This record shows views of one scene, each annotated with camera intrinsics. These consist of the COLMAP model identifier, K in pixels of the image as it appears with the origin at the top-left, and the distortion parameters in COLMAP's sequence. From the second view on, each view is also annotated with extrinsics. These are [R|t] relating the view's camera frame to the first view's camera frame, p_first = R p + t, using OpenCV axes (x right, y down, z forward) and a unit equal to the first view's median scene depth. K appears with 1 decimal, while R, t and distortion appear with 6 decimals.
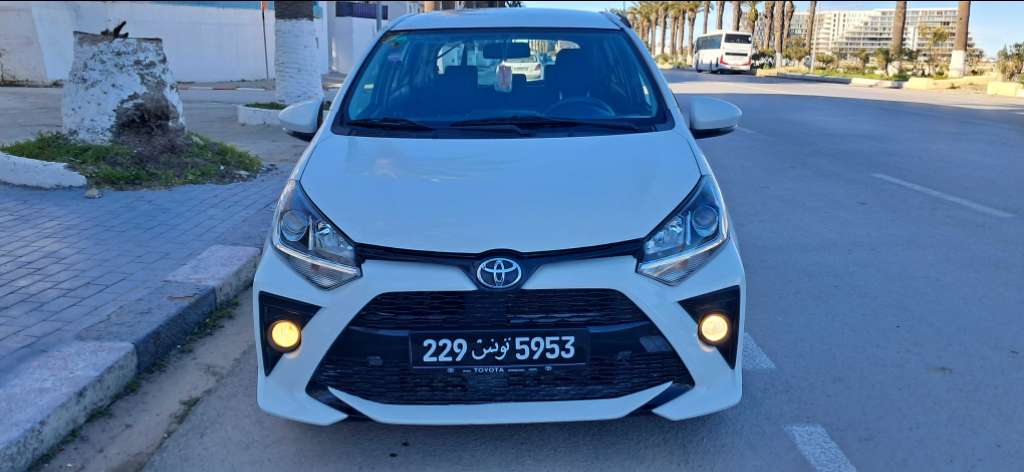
lens RADIAL K [[812.1, 0, 518.2], [0, 812.1, 235.1], [0, 0, 1]] dist [0.027513, -0.022094]
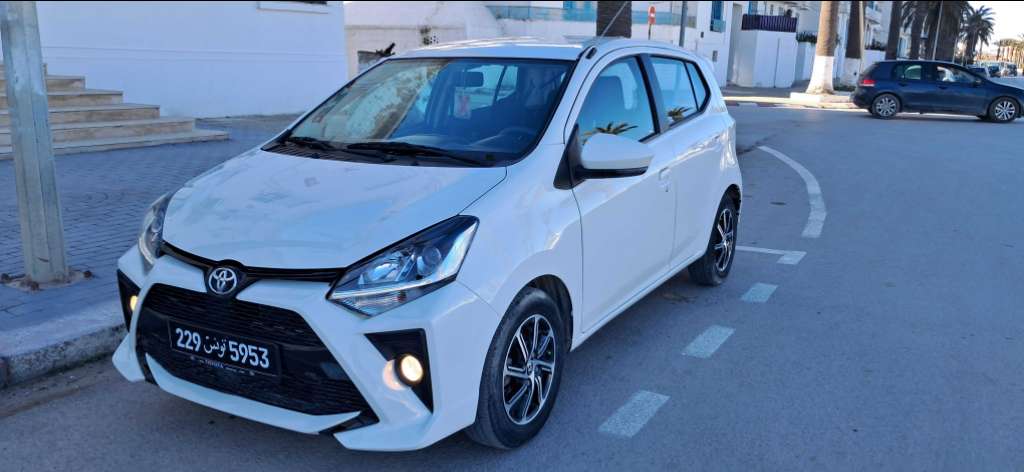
lens RADIAL K [[812.1, 0, 517.4], [0, 812.1, 242.6], [0, 0, 1]] dist [0.027513, -0.022094]
pose [[0.851472, 0.123529, -0.509642, 0.871886], [-0.125415, 0.991626, 0.030820, -0.089513], [0.509182, 0.037674, 0.859834, 0.227669]]
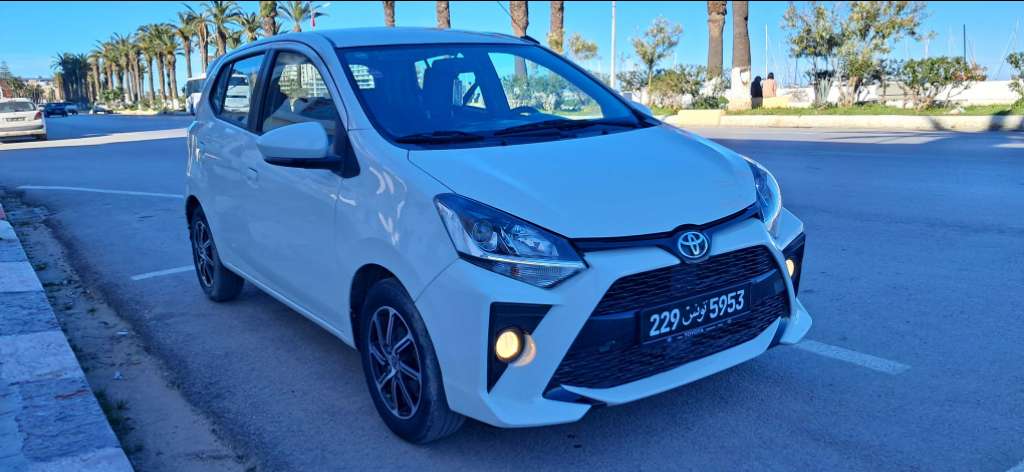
lens RADIAL K [[812.1, 0, 515.0], [0, 812.1, 232.7], [0, 0, 1]] dist [0.027513, -0.022094]
pose [[0.832483, -0.131387, 0.538247, -0.817928], [0.158795, 0.987301, -0.004600, -0.004264], [-0.530807, 0.089301, 0.842775, 0.169753]]
